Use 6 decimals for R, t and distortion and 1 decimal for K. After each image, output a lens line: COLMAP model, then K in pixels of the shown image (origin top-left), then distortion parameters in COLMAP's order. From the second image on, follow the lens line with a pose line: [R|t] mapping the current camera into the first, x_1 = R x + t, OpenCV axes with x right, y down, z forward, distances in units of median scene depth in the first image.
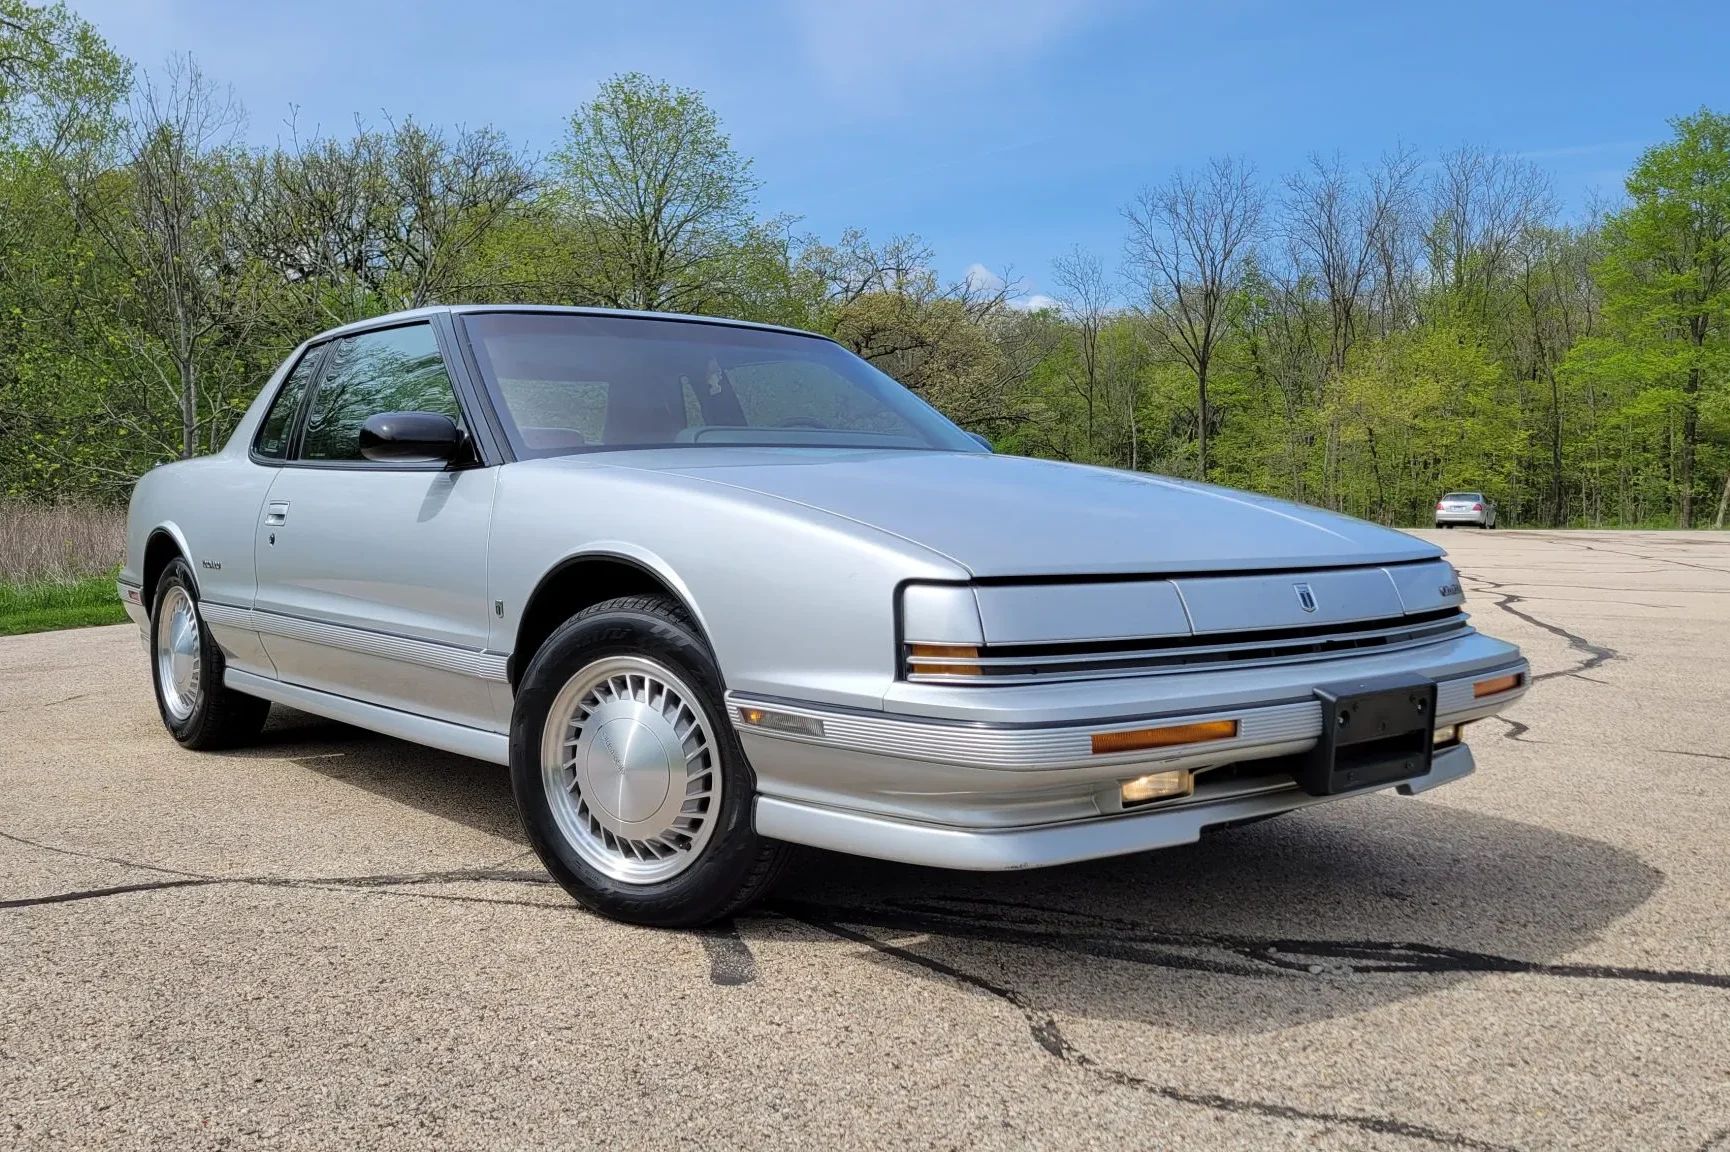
lens RADIAL K [[1753.1, 0, 859.9], [0, 1753.1, 579.2], [0, 0, 1]] dist [0.054882, 0.000000]
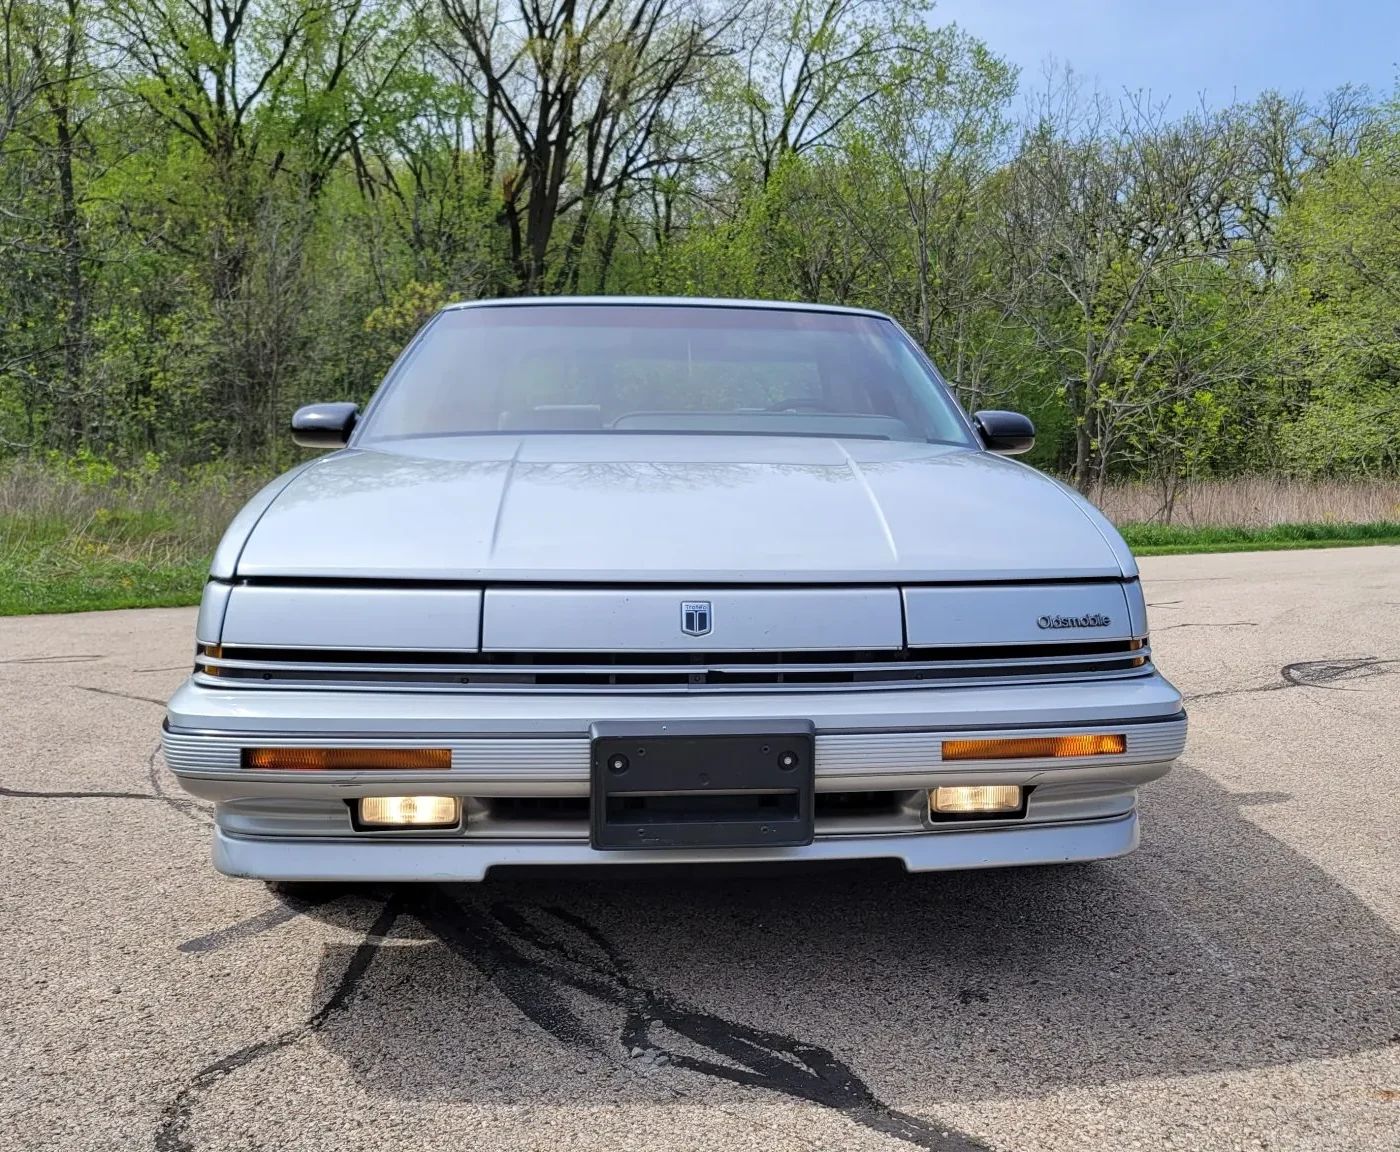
lens RADIAL K [[1704.7, 0, 704.2], [0, 1704.7, 578.9], [0, 0, 1]] dist [0.050645, 0.000000]
pose [[0.804752, 0.049251, -0.591564, 0.713217], [-0.037283, 0.998778, 0.032435, -0.034052], [0.592439, -0.004047, 0.805605, 0.327326]]
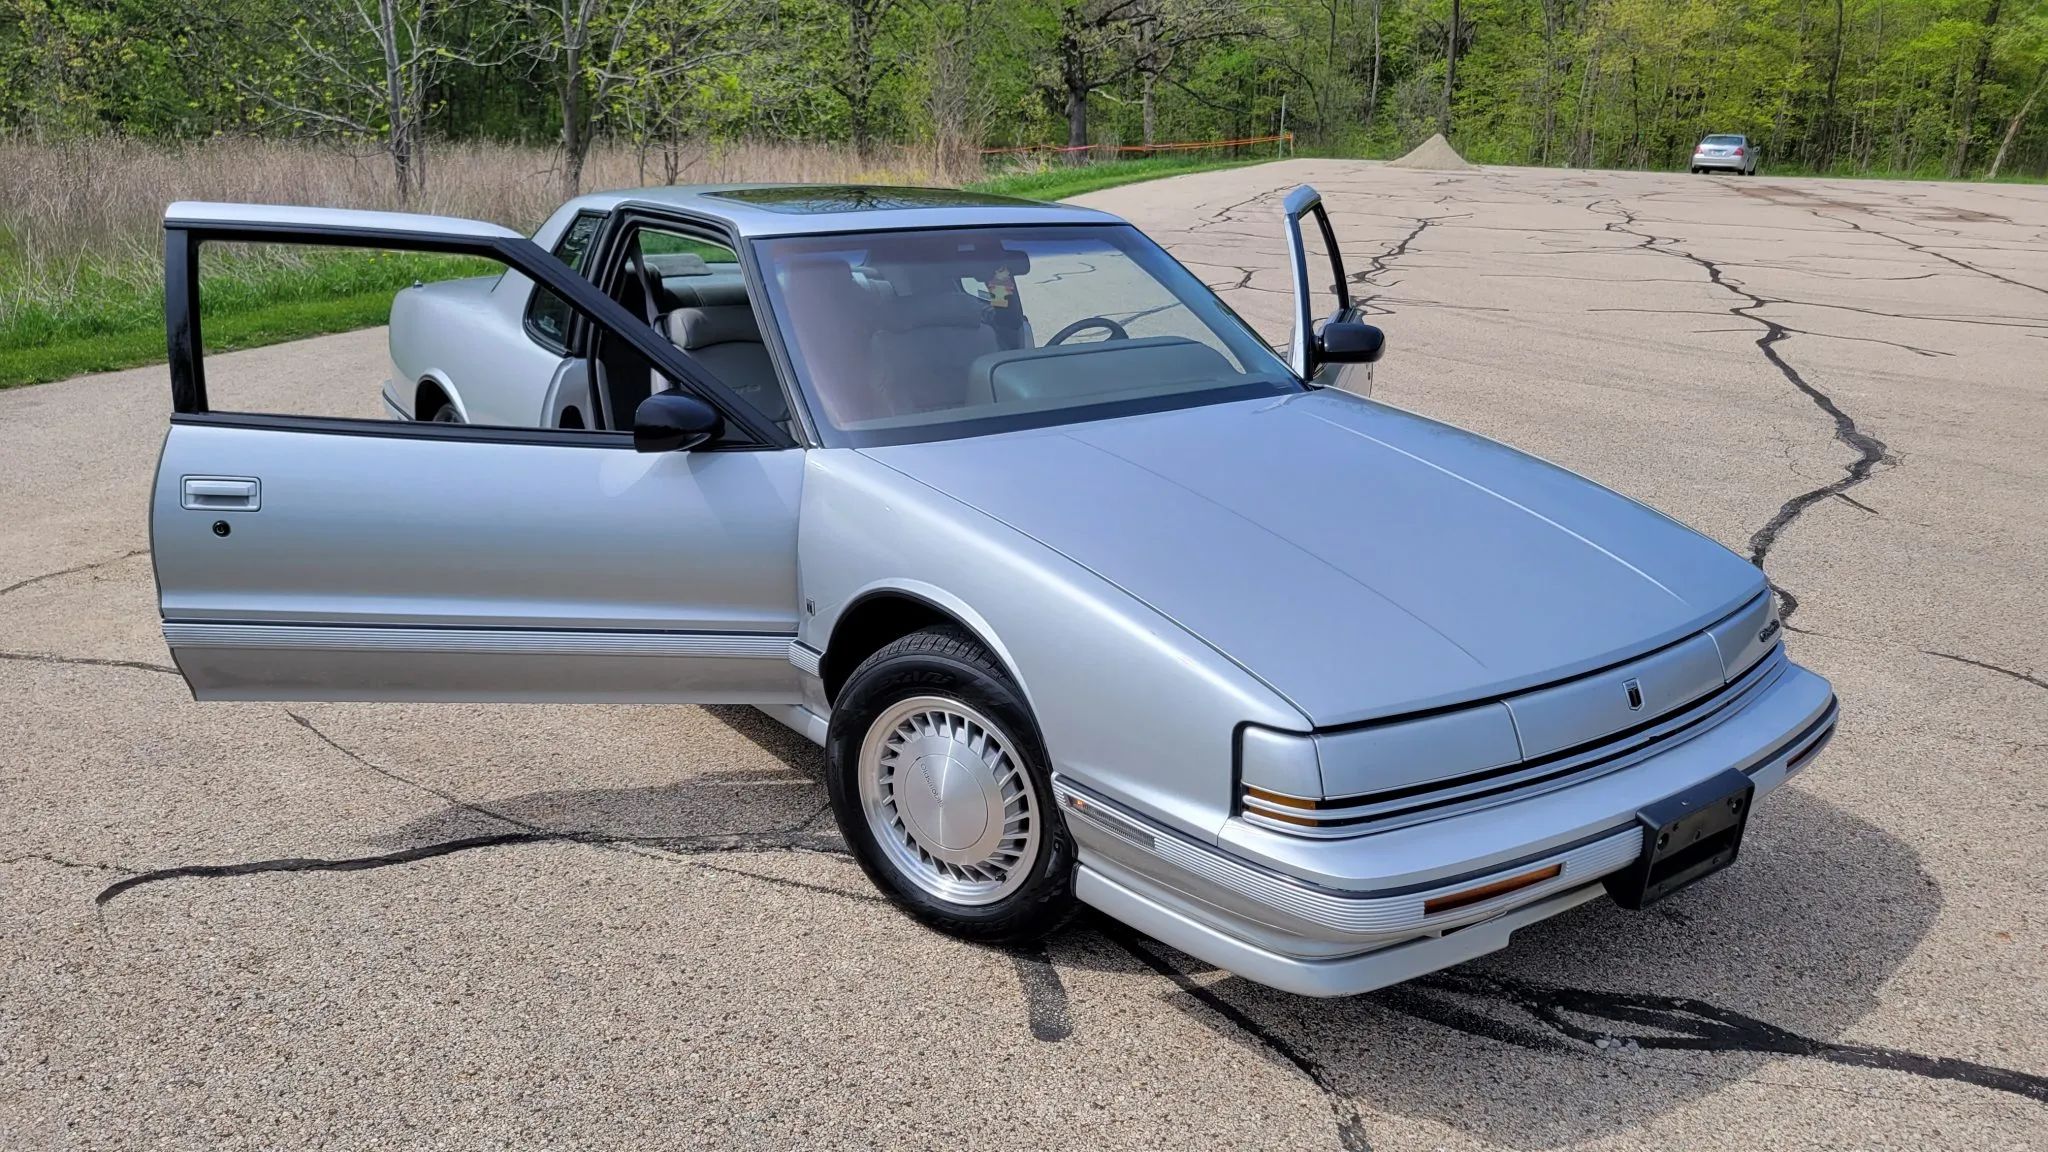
lens RADIAL K [[1753.1, 0, 1009.3], [0, 1753.1, 647.6], [0, 0, 1]] dist [0.058866, -0.041958]
pose [[0.999146, 0.034288, -0.023068, -0.075427], [-0.026809, 0.962602, 0.269590, -0.264760], [0.031449, -0.268741, 0.962699, 0.029403]]
